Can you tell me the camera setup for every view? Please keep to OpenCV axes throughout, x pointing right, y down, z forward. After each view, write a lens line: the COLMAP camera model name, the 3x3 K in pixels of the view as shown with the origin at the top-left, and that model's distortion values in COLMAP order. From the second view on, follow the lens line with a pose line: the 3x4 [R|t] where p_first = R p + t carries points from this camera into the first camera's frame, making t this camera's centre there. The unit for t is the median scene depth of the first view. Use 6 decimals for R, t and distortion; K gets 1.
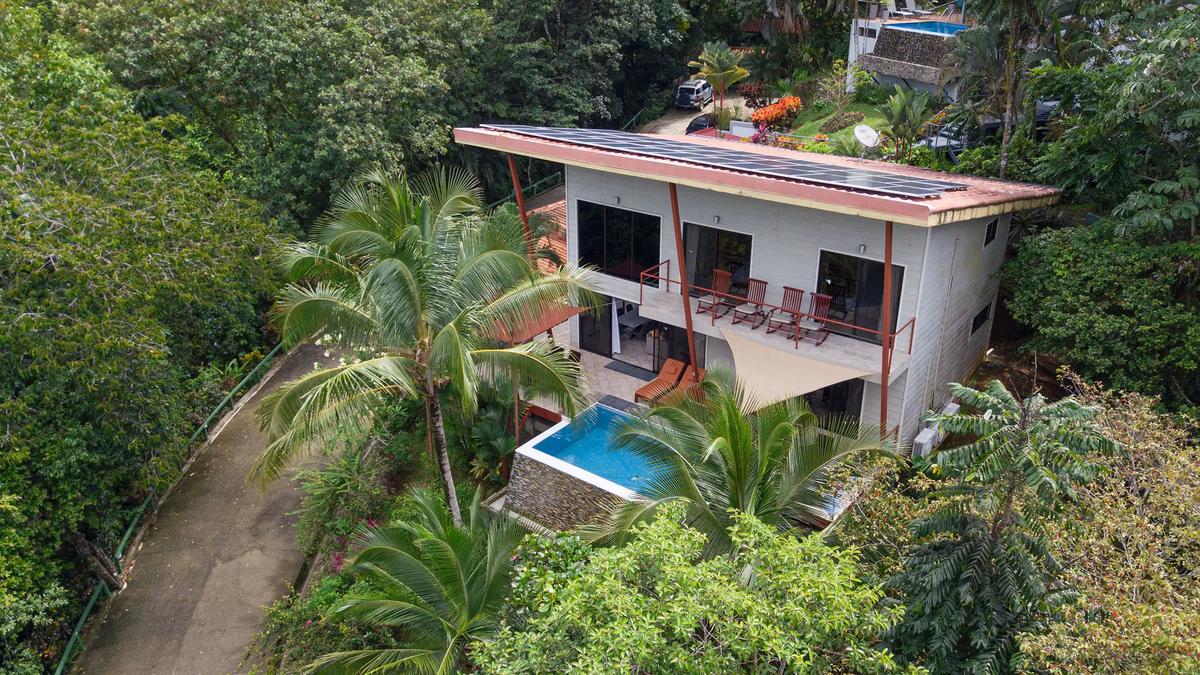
lens RADIAL K [[906.3, 0, 599.0], [0, 906.3, 338.7], [0, 0, 1]] dist [-0.004822, 0.000463]
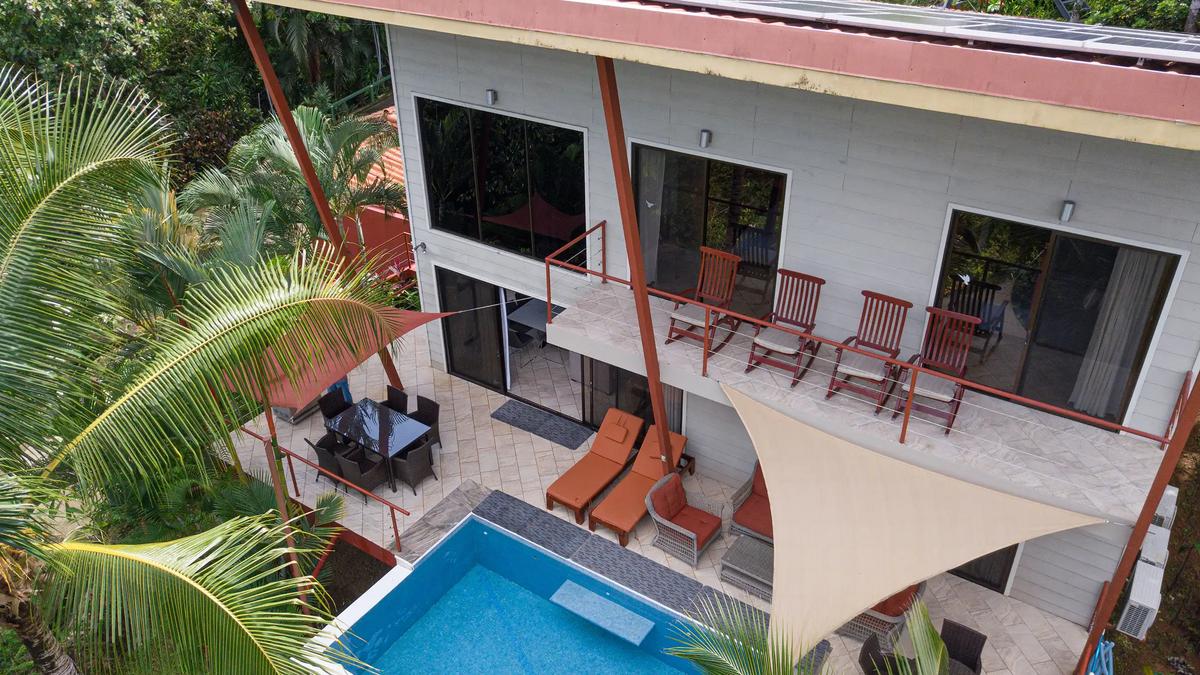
lens RADIAL K [[906.3, 0, 608.6], [0, 906.3, 336.7], [0, 0, 1]] dist [-0.004822, 0.000463]
pose [[0.996603, -0.044828, 0.069091, 0.044932], [0.035623, 0.990986, 0.129140, -0.092002], [-0.074257, -0.126240, 0.989216, 0.534574]]
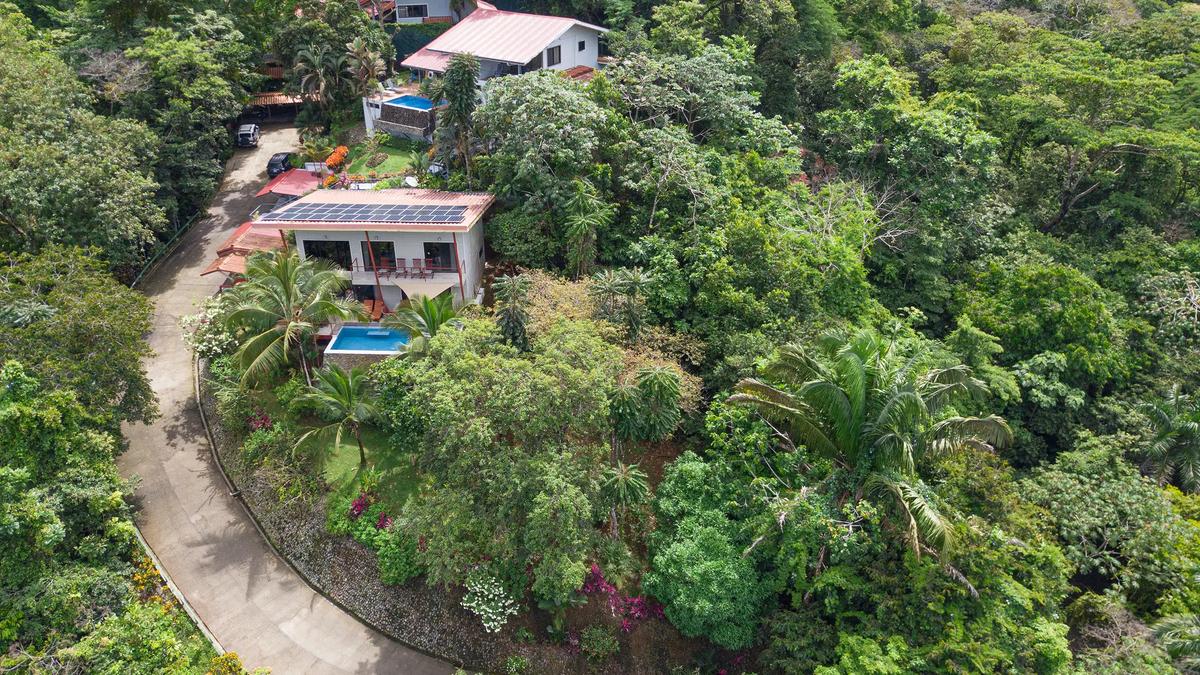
lens RADIAL K [[906.3, 0, 599.9], [0, 906.3, 336.5], [0, 0, 1]] dist [-0.004822, 0.000463]
pose [[0.808814, -0.269023, 0.522922, -0.710647], [0.229655, 0.963111, 0.140272, -0.079326], [-0.541368, 0.006638, 0.840760, -1.326664]]
